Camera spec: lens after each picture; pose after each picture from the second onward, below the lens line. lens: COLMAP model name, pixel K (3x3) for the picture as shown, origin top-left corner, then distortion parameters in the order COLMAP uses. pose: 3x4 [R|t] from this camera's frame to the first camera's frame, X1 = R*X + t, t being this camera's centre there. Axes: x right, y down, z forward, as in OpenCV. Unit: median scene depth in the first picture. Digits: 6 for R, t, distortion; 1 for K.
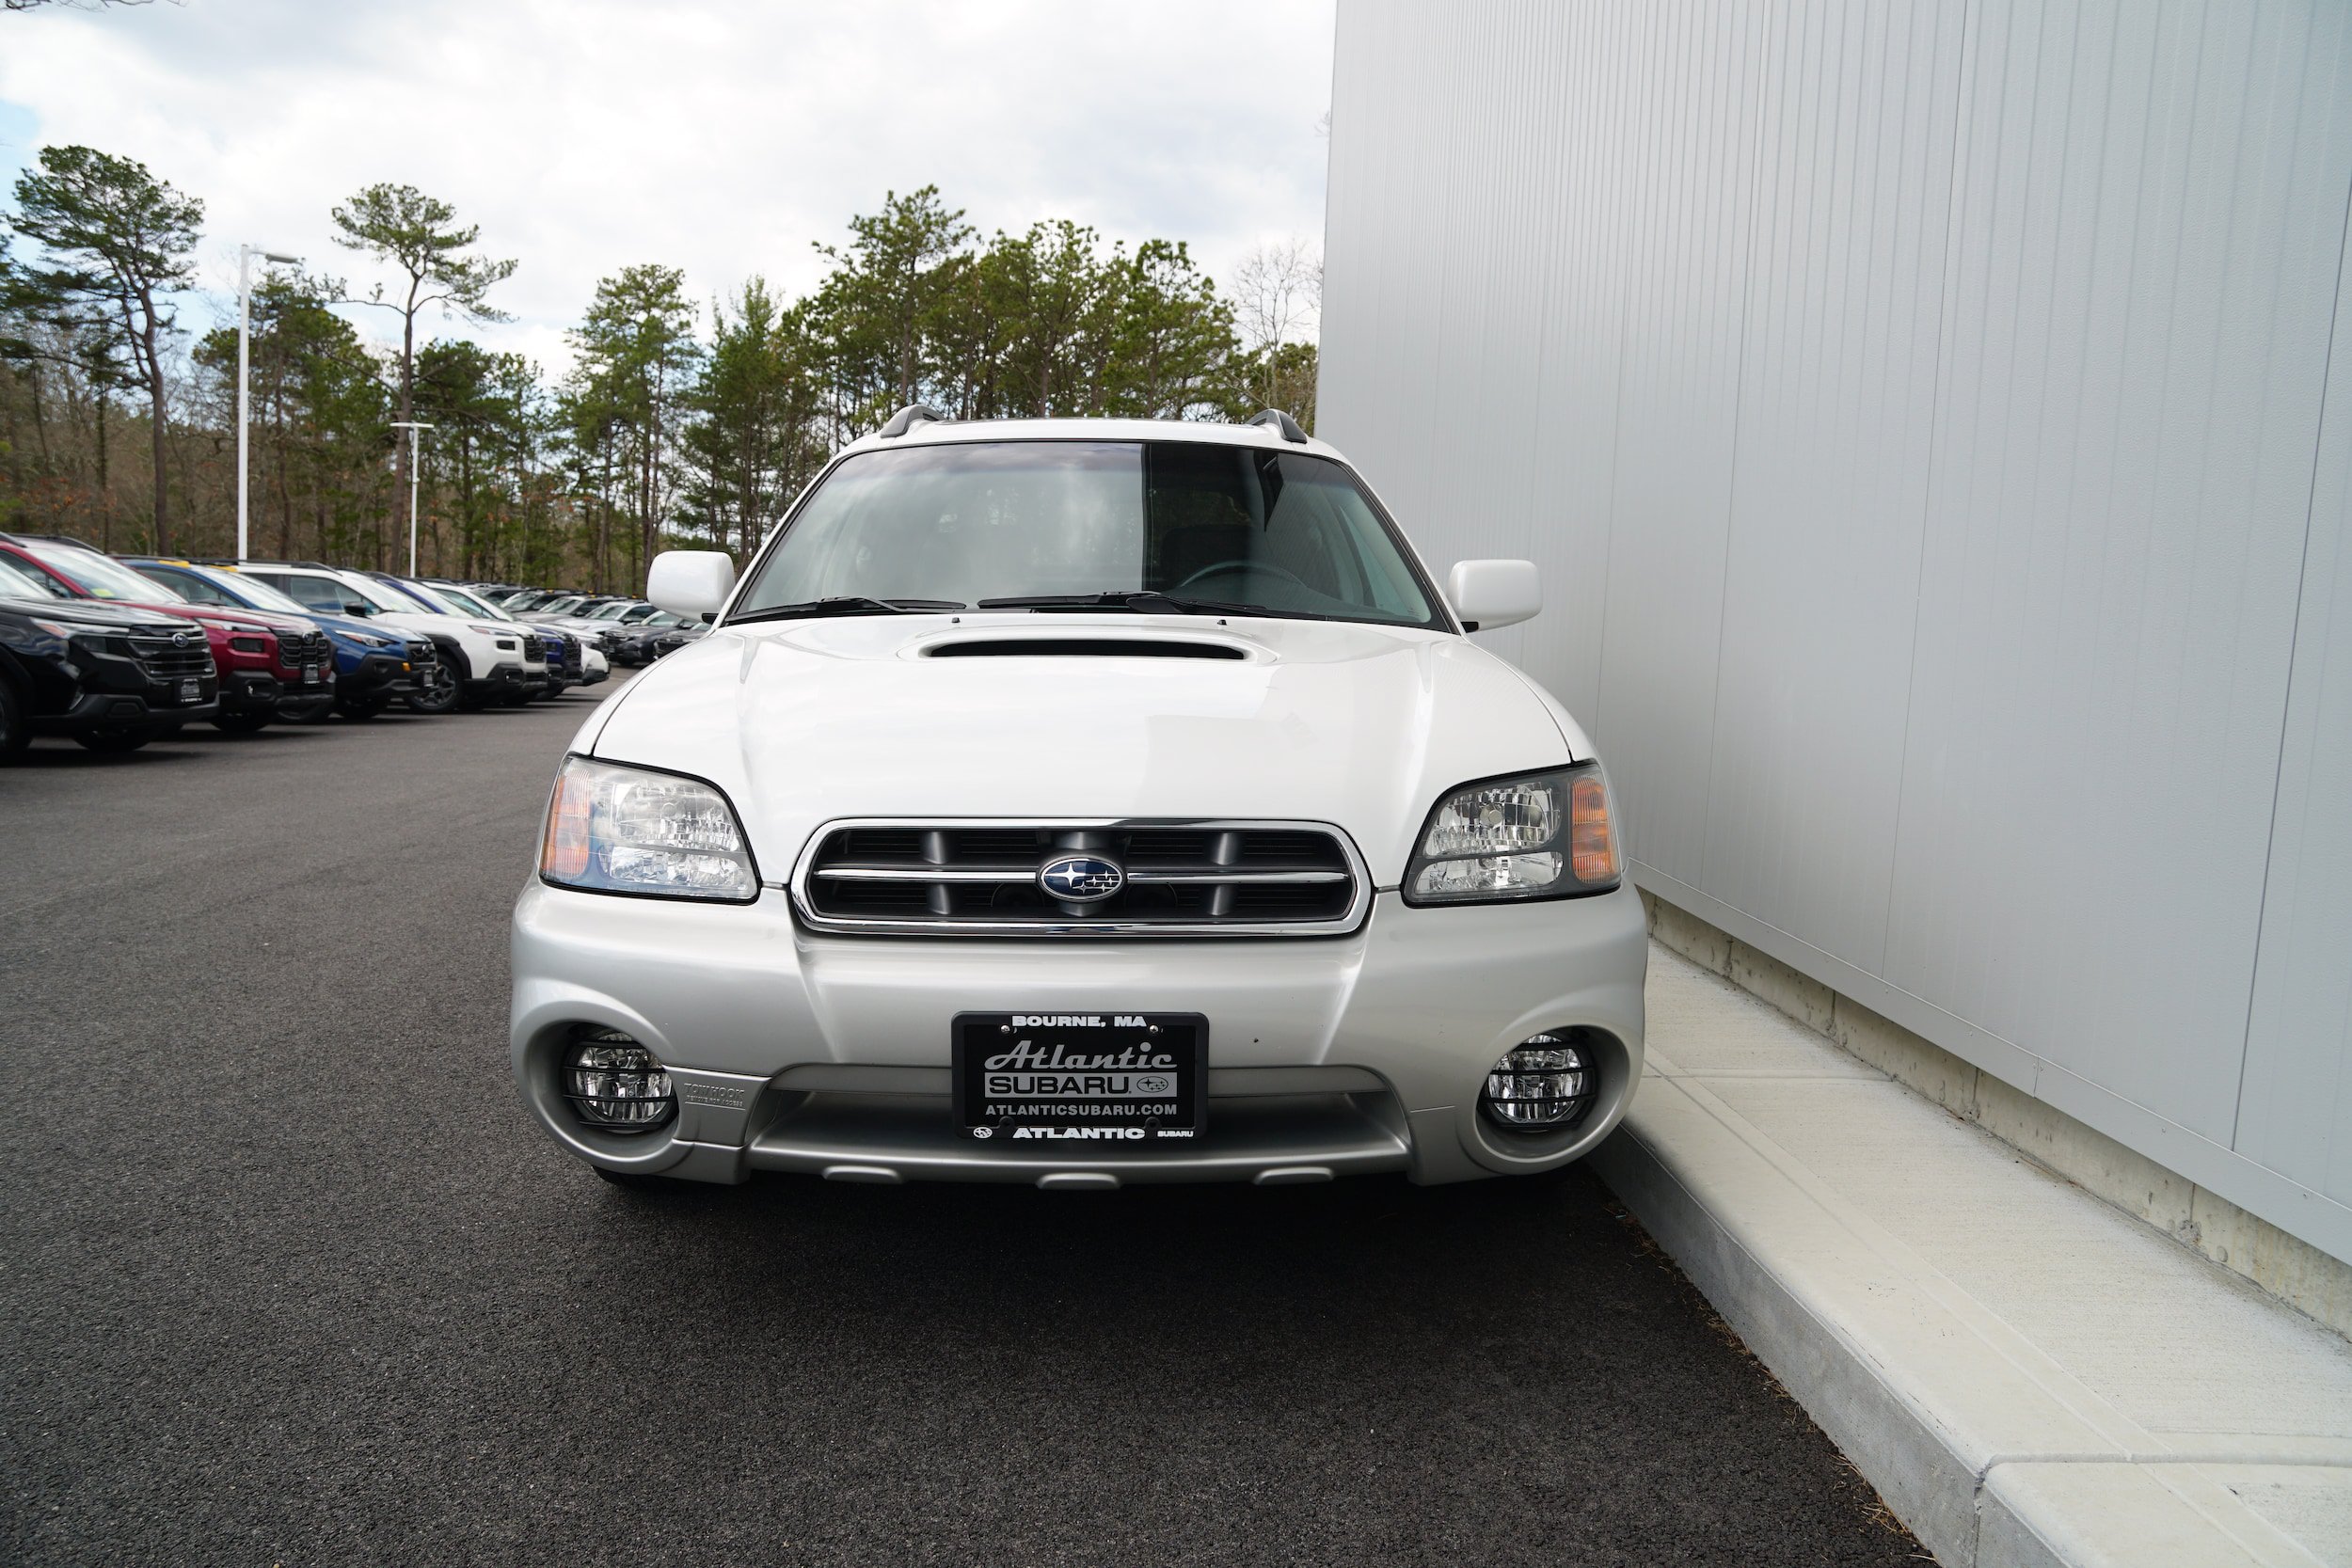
lens RADIAL K [[1696.0, 0, 1154.3], [0, 1696.0, 791.8], [0, 0, 1]] dist [-0.082735, 0.025763]
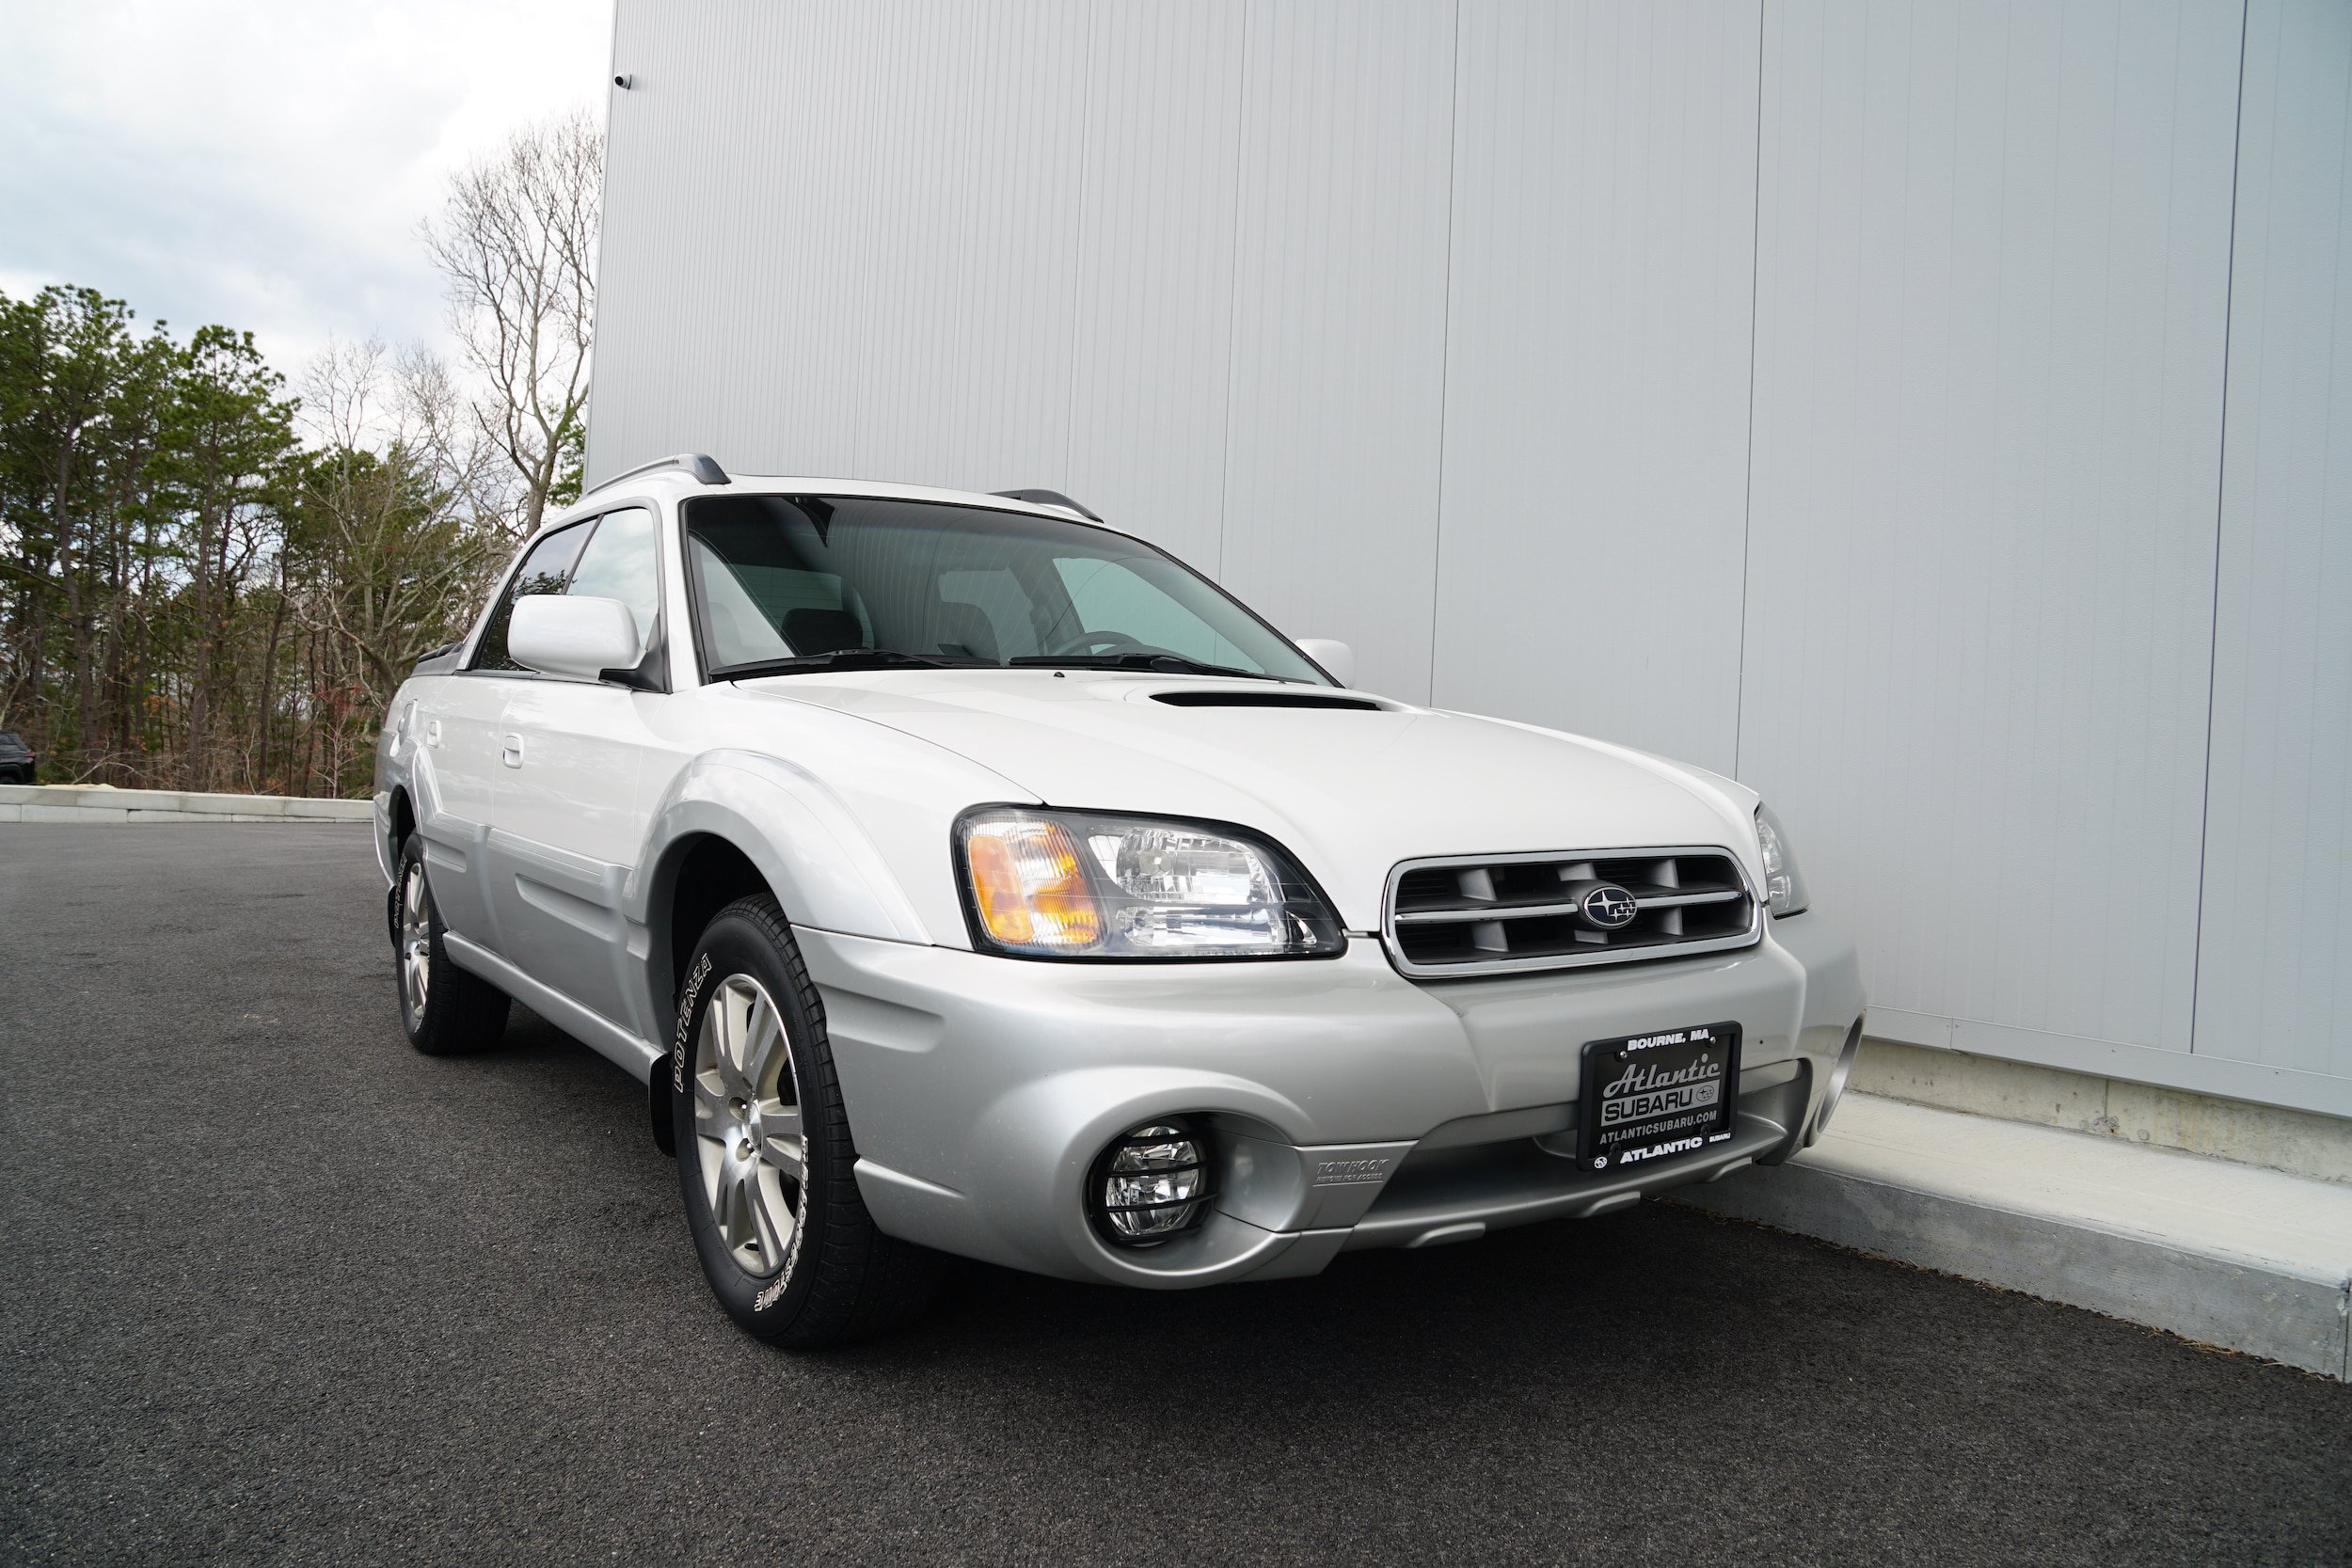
lens RADIAL K [[1587.5, 0, 1179.7], [0, 1587.5, 783.6], [0, 0, 1]] dist [-0.060416, 0.028188]
pose [[0.831501, -0.007179, 0.555477, -0.793780], [0.048589, 0.997024, -0.059847, 0.021284], [-0.553394, 0.076753, 0.829375, 0.335646]]
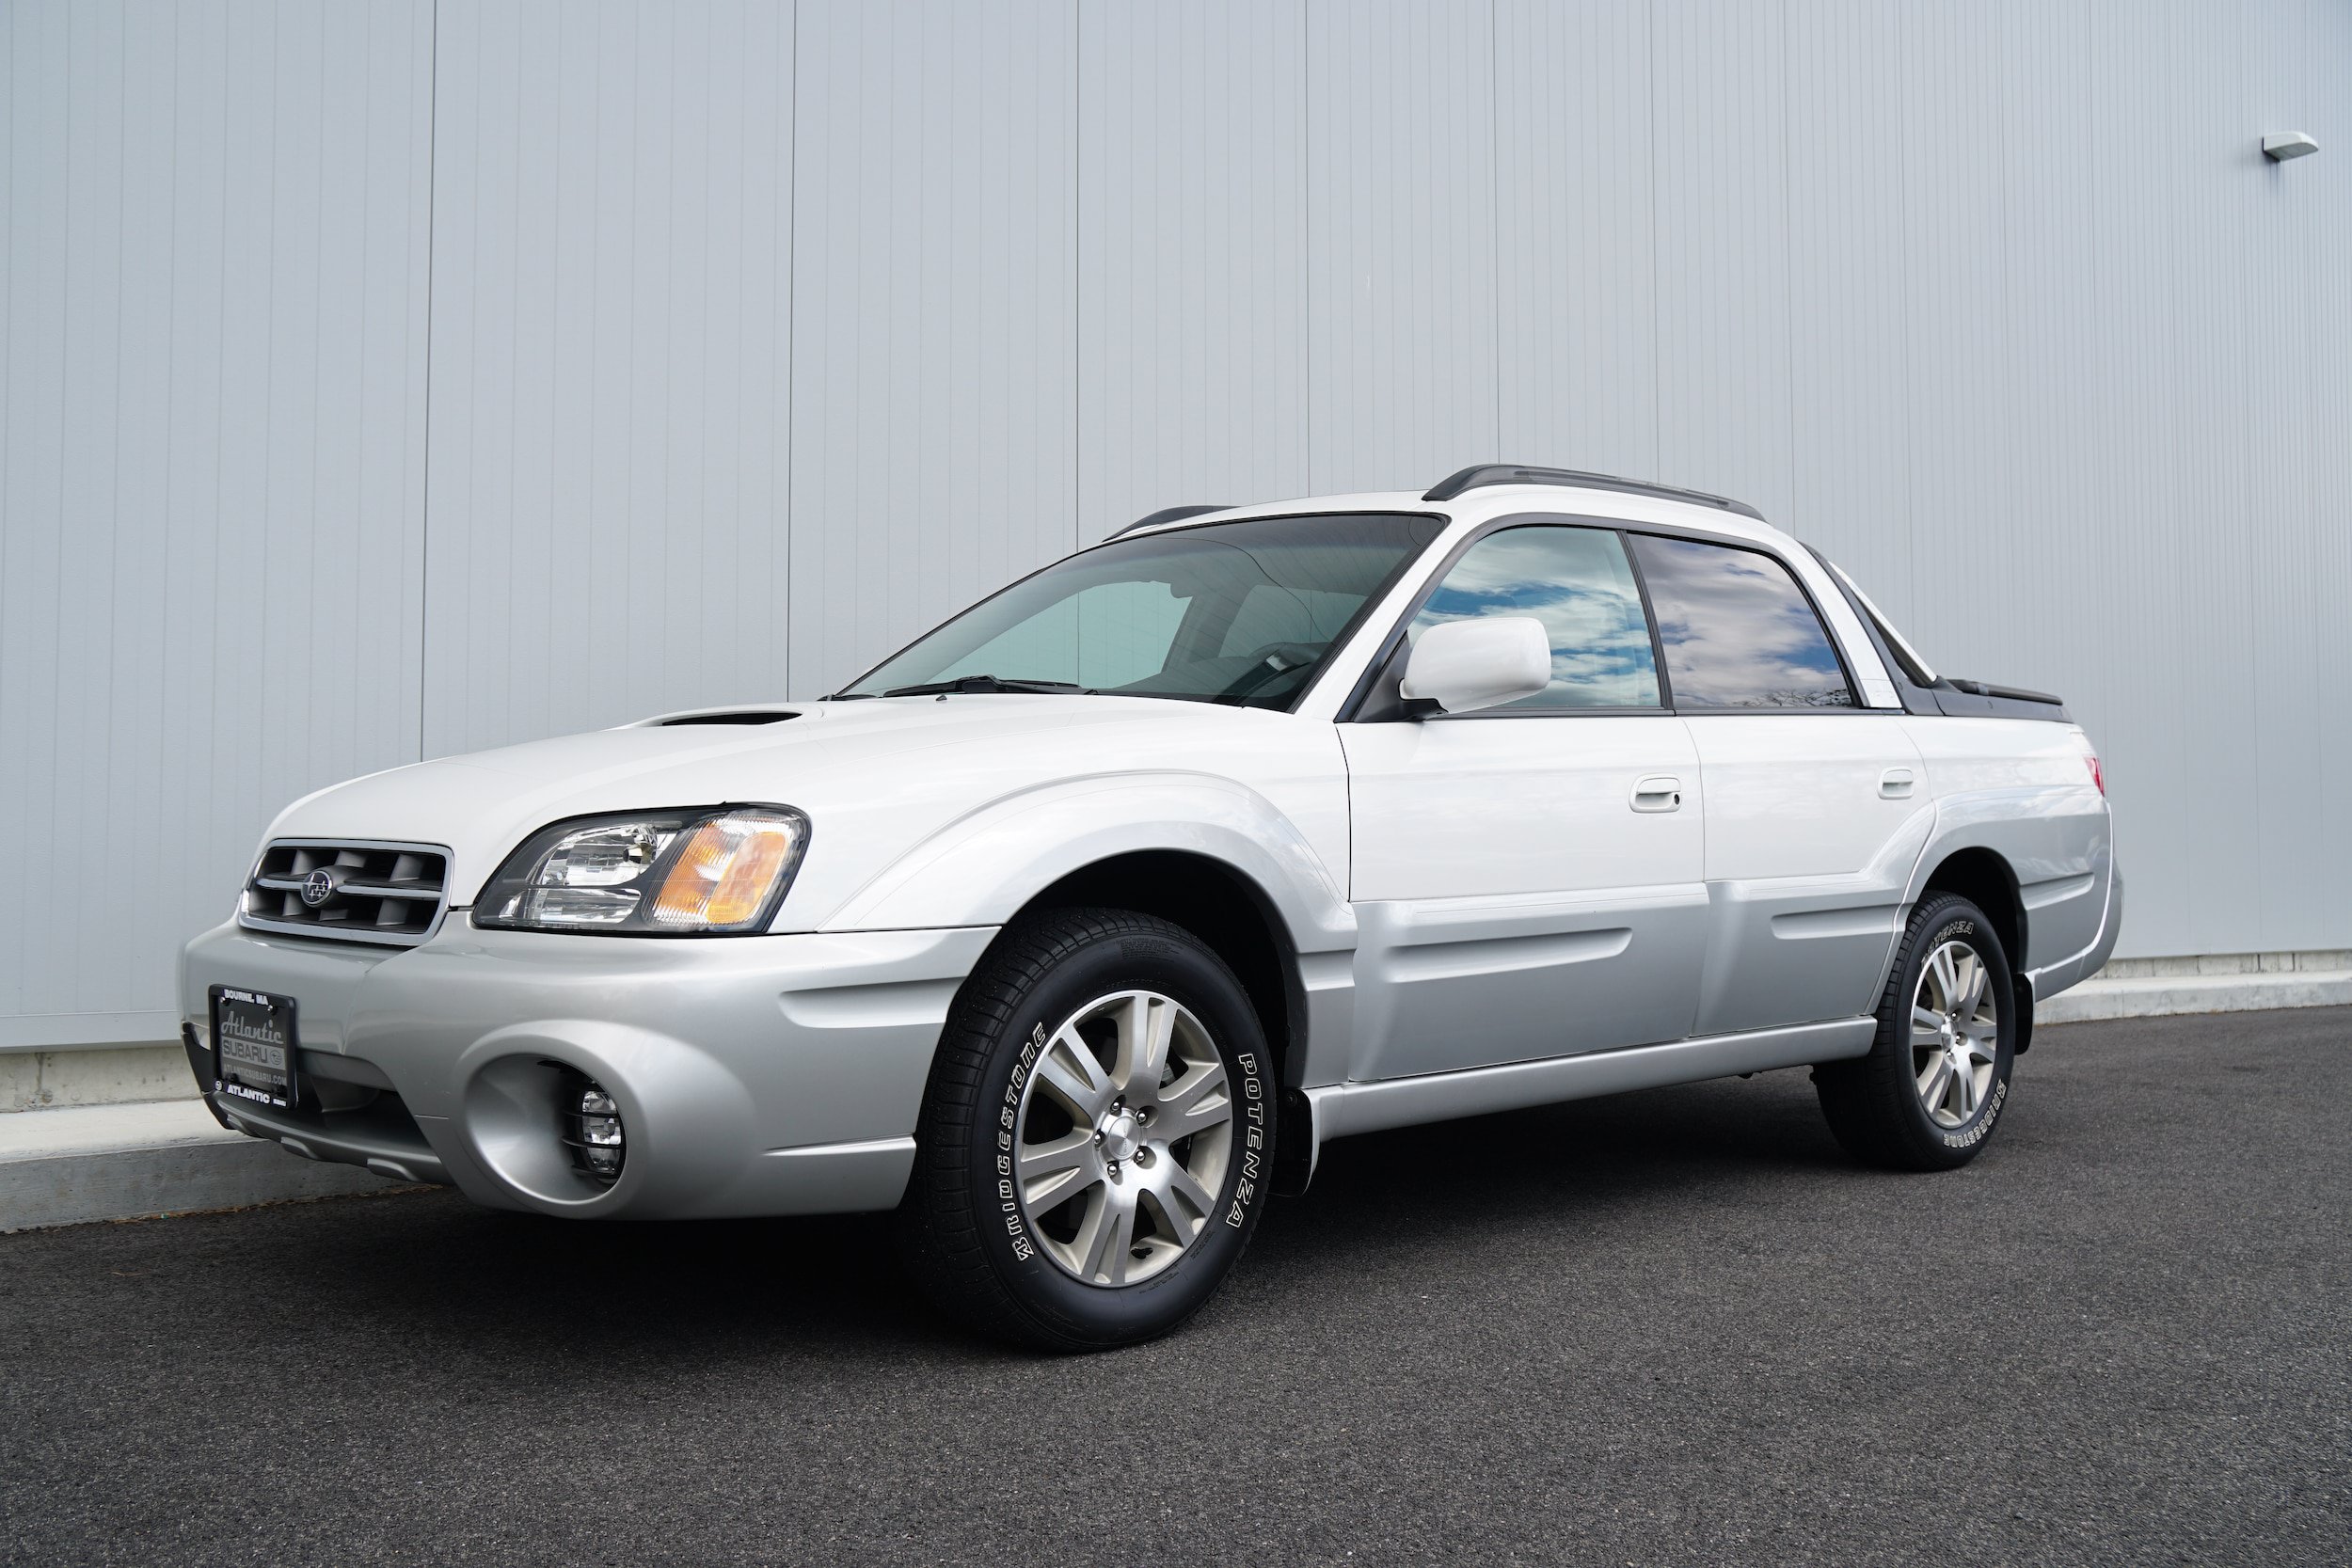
lens RADIAL K [[2247.6, 0, 1156.5], [0, 2247.6, 779.5], [0, 0, 1]] dist [-0.009342, 0.000000]
pose [[0.654955, -0.012780, -0.755560, 1.516159], [-0.082103, 0.992734, -0.087963, 0.066220], [0.751194, 0.119646, 0.649147, 0.412610]]
